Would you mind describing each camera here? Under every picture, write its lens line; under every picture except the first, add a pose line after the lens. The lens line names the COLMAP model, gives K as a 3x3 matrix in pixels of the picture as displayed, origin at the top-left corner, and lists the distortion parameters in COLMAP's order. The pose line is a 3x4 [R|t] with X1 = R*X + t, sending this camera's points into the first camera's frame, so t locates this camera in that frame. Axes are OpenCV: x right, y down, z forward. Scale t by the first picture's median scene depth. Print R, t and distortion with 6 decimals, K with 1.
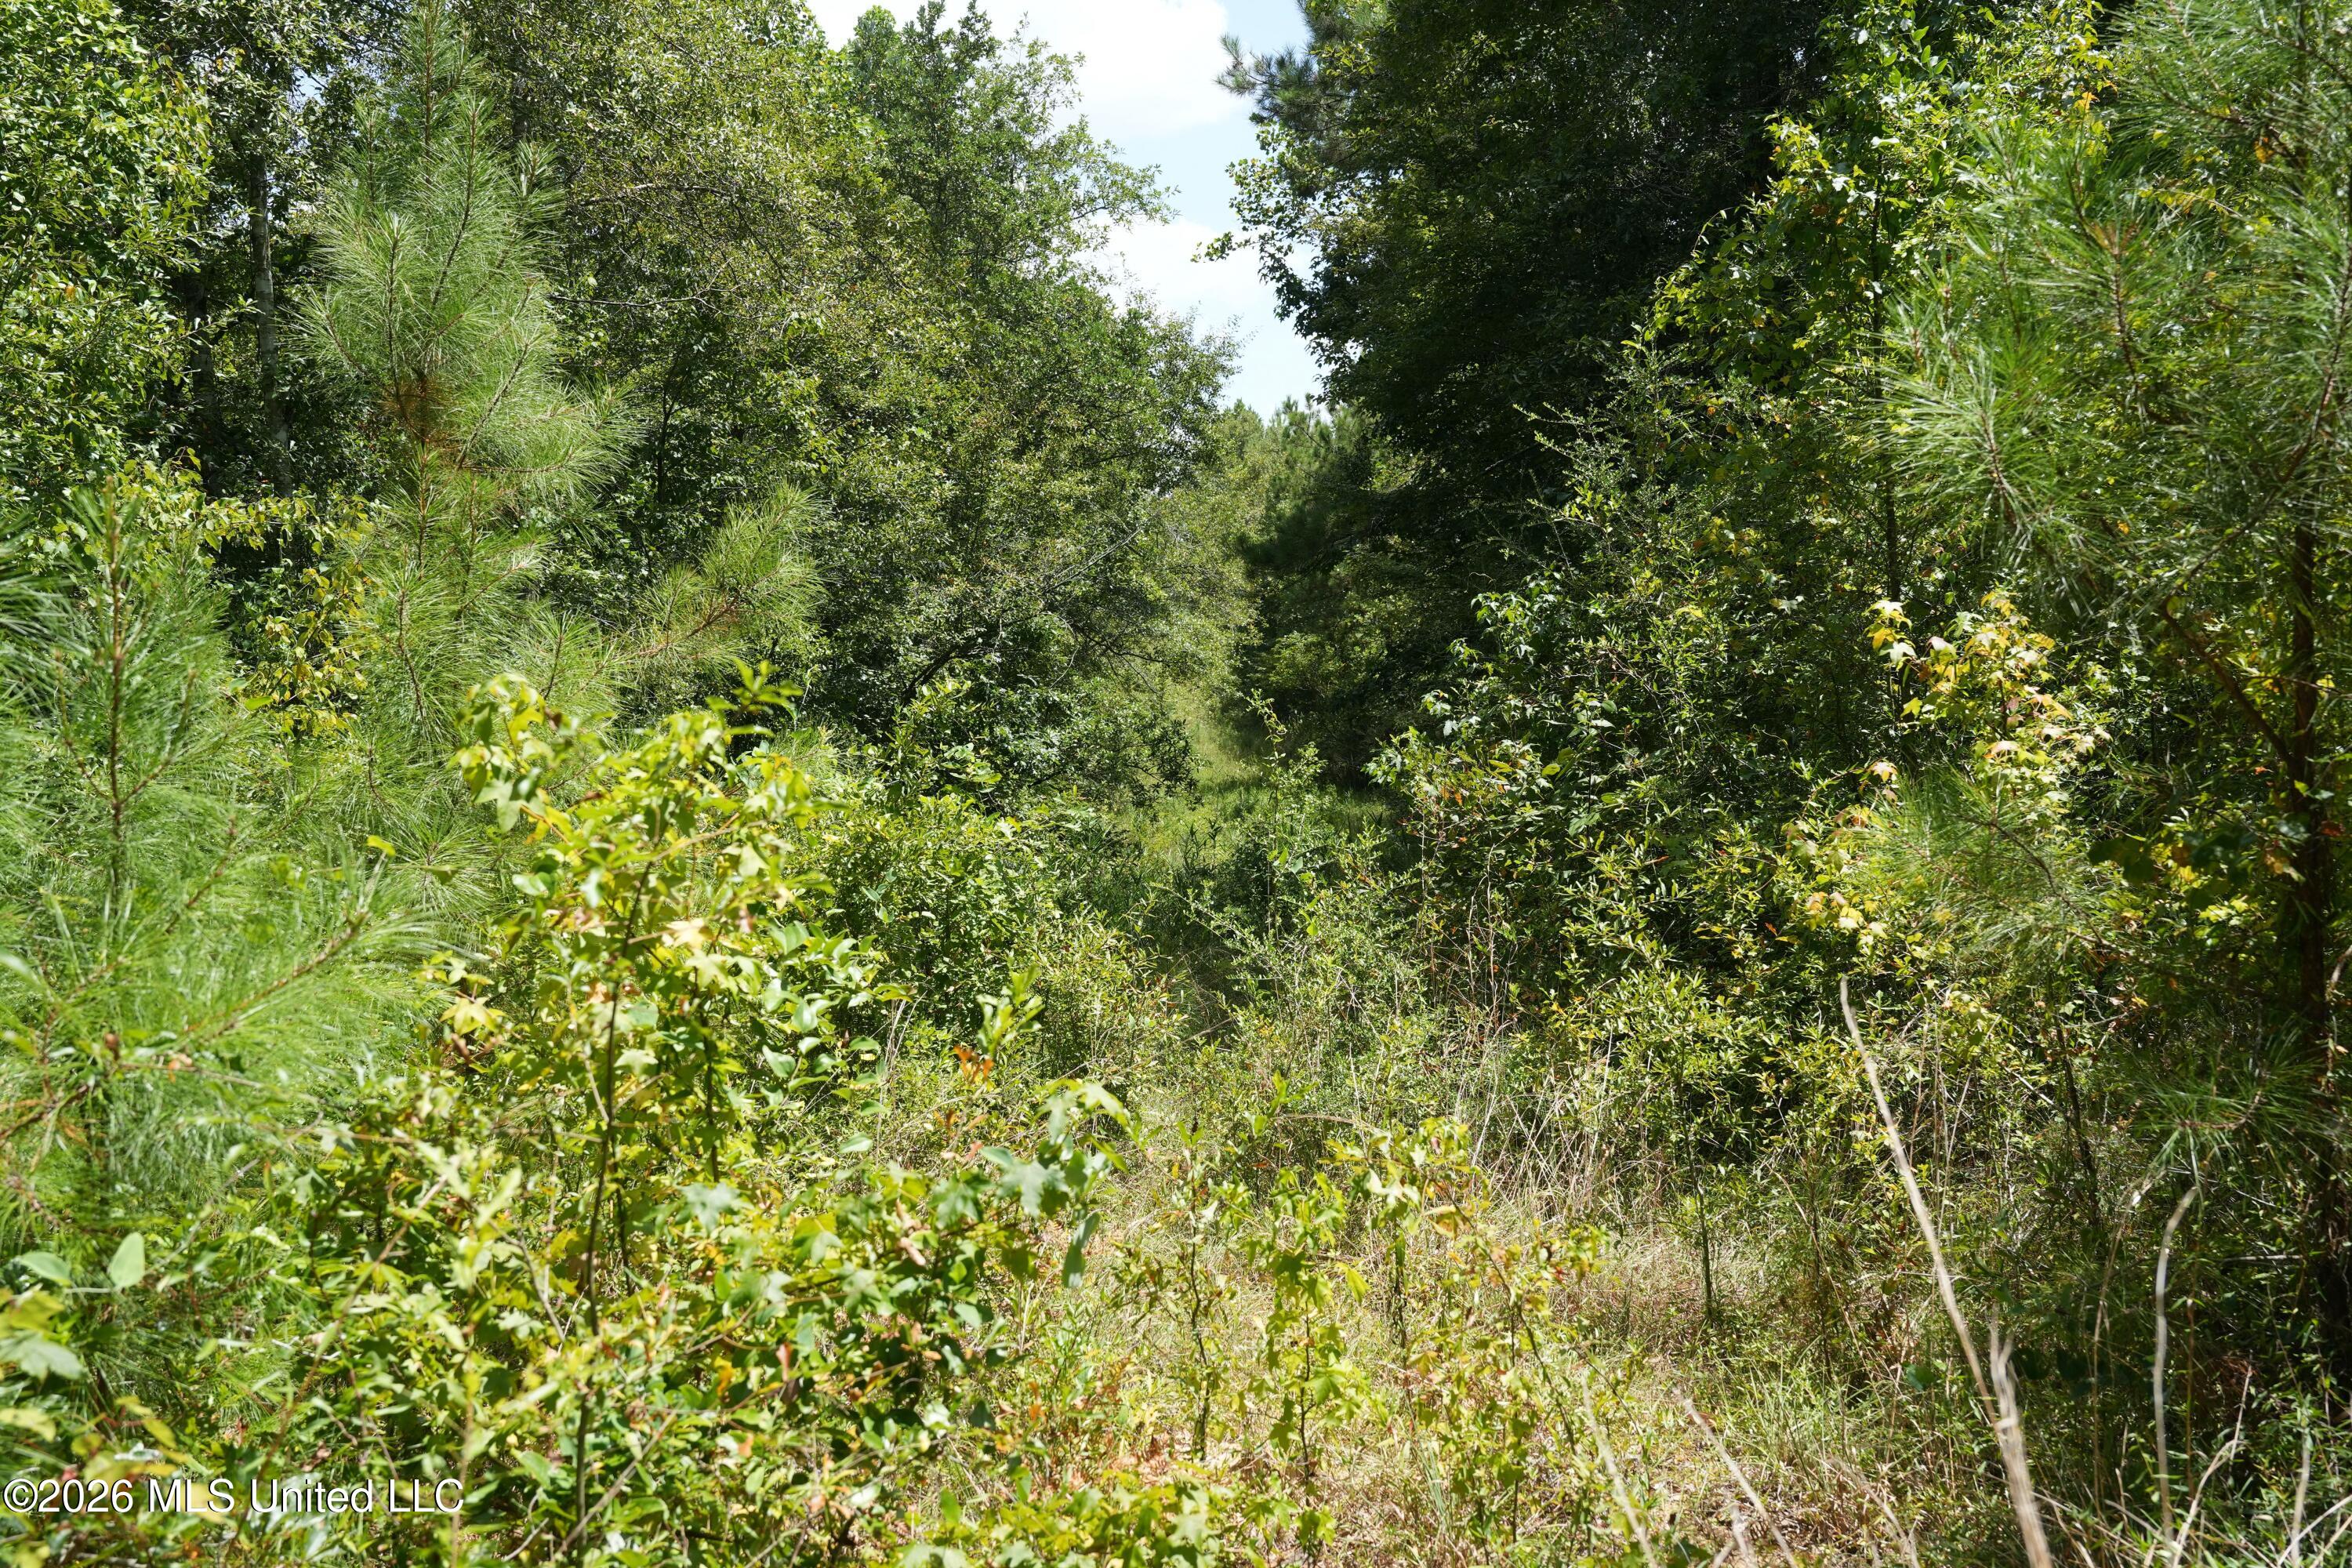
lens RADIAL K [[2304.8, 0, 1176.9], [0, 2304.8, 788.6], [0, 0, 1]] dist [-0.000731, 0.000000]
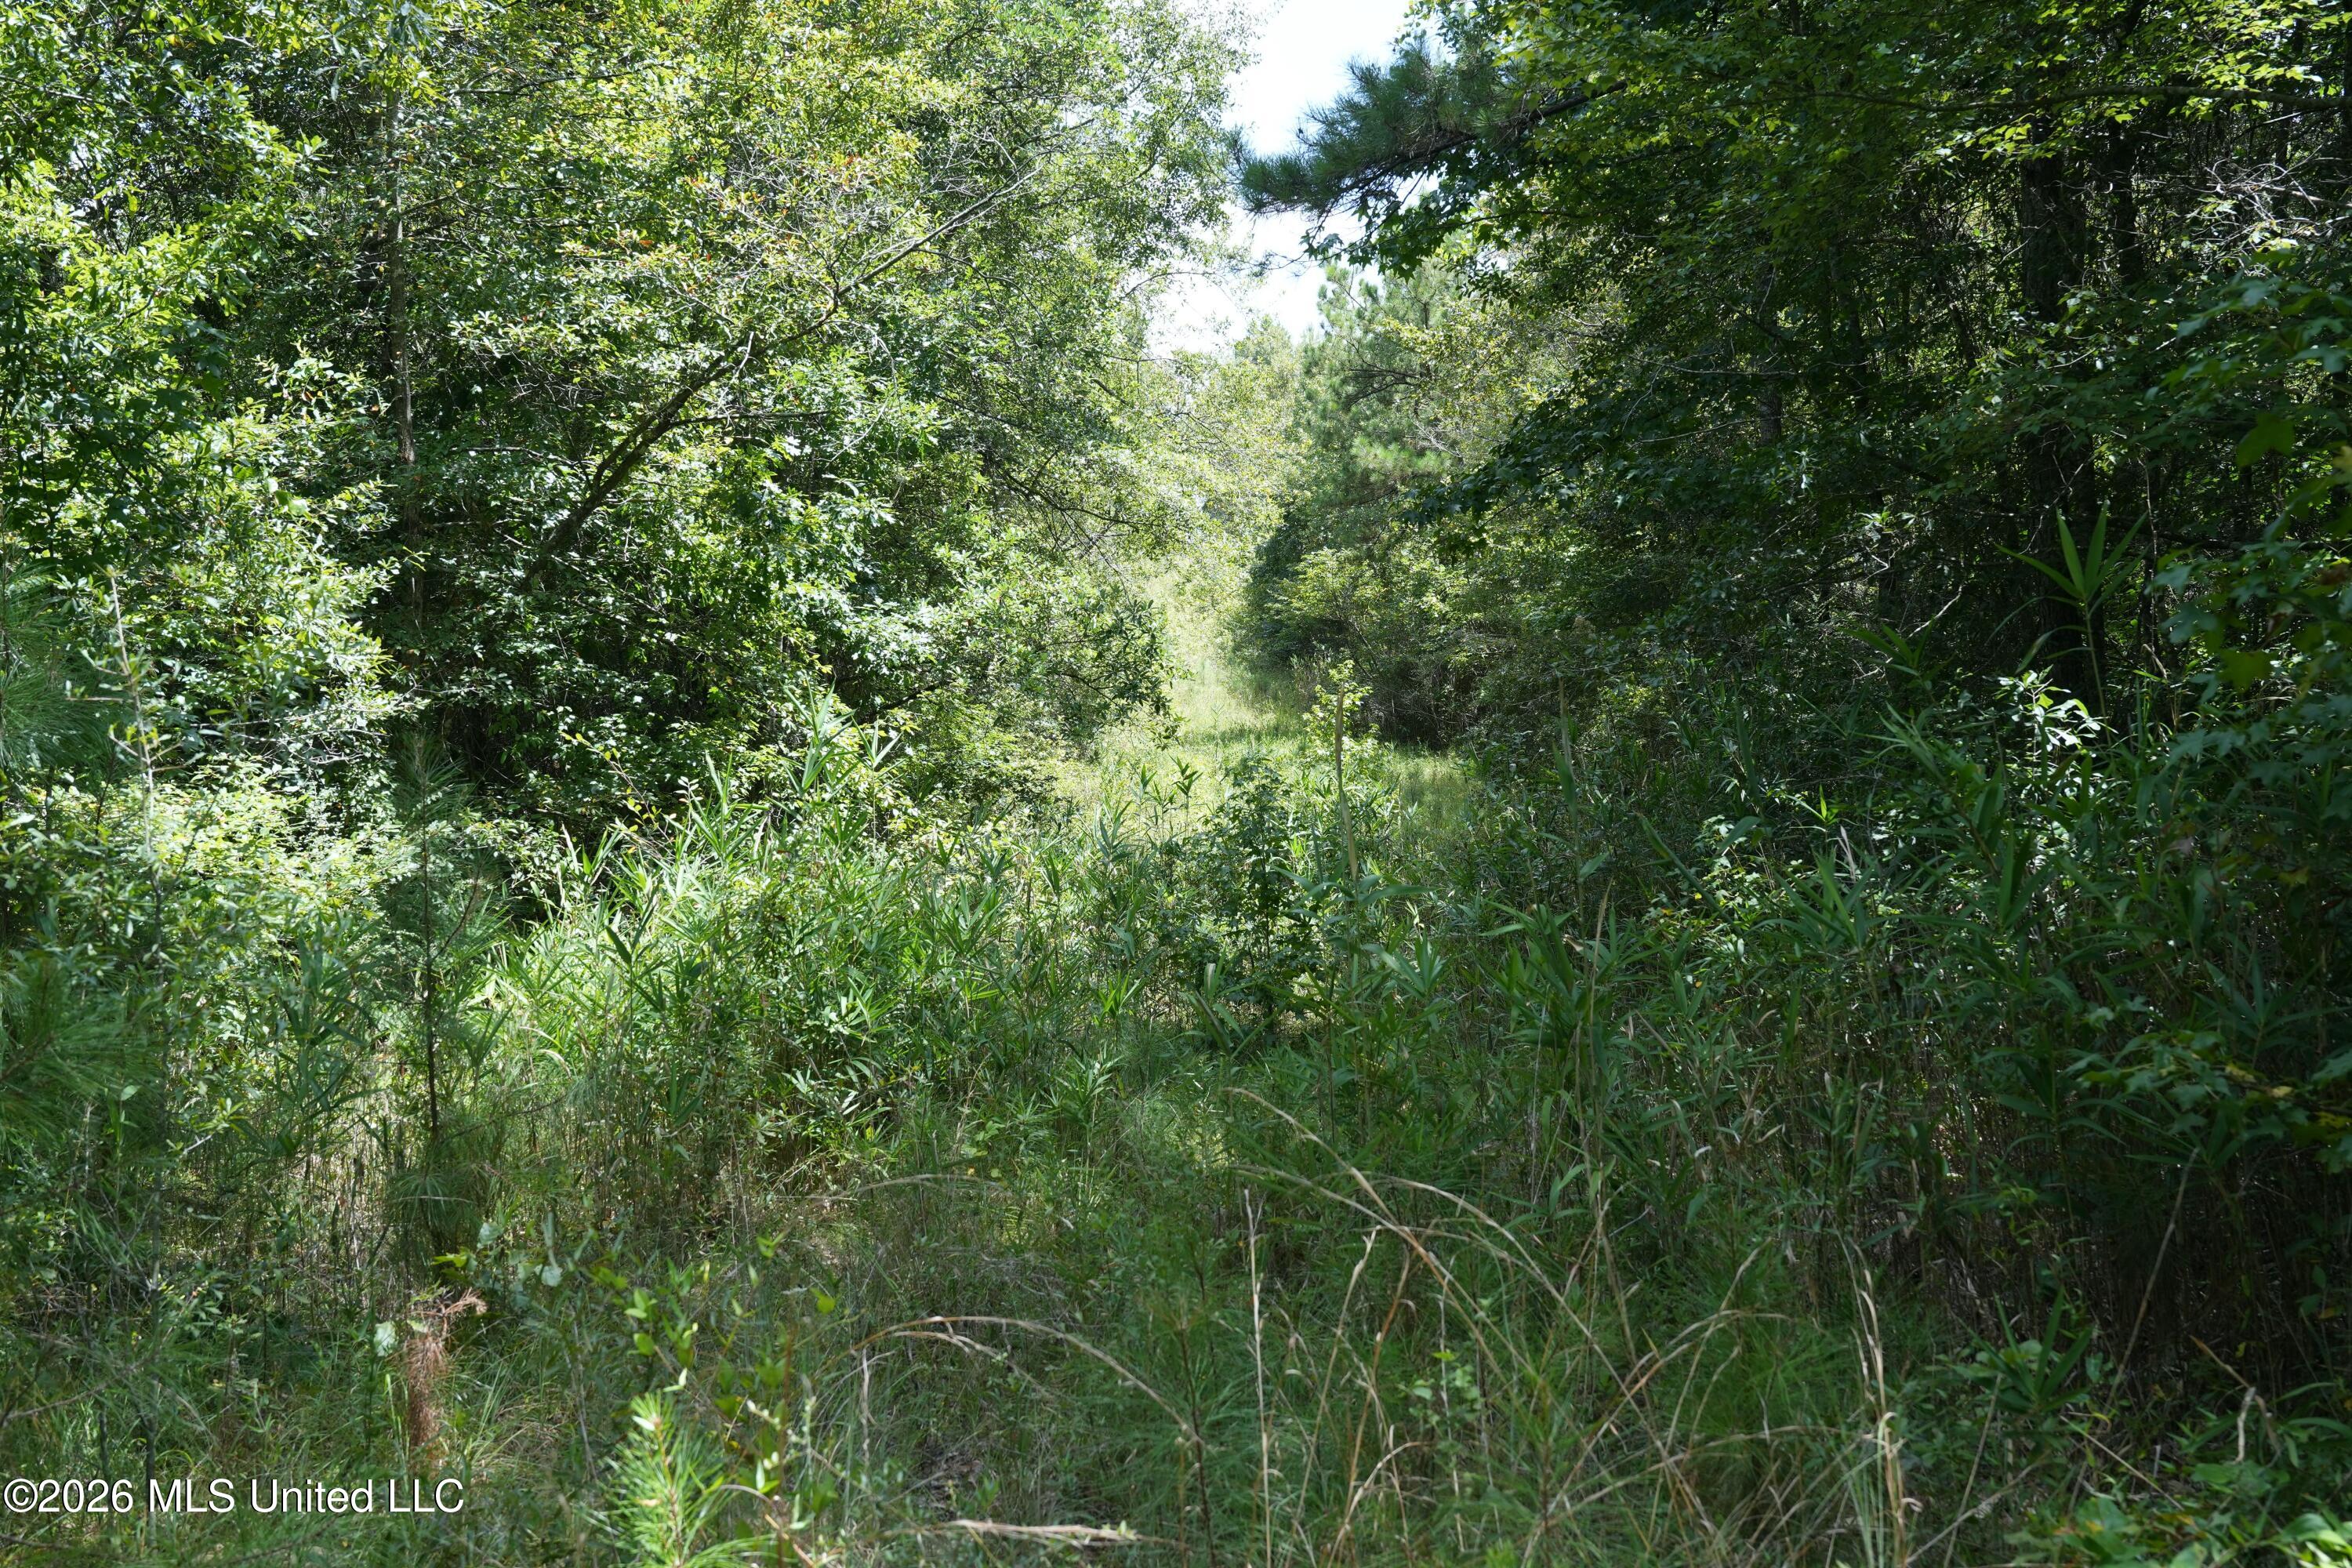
lens RADIAL K [[2304.8, 0, 1175.5], [0, 2304.8, 781.7], [0, 0, 1]] dist [-0.000731, 0.000000]
pose [[0.999614, 0.026497, -0.008362, 0.015756], [-0.026401, 0.999587, 0.011371, 0.010906], [0.008660, -0.011145, 0.999900, 0.383735]]
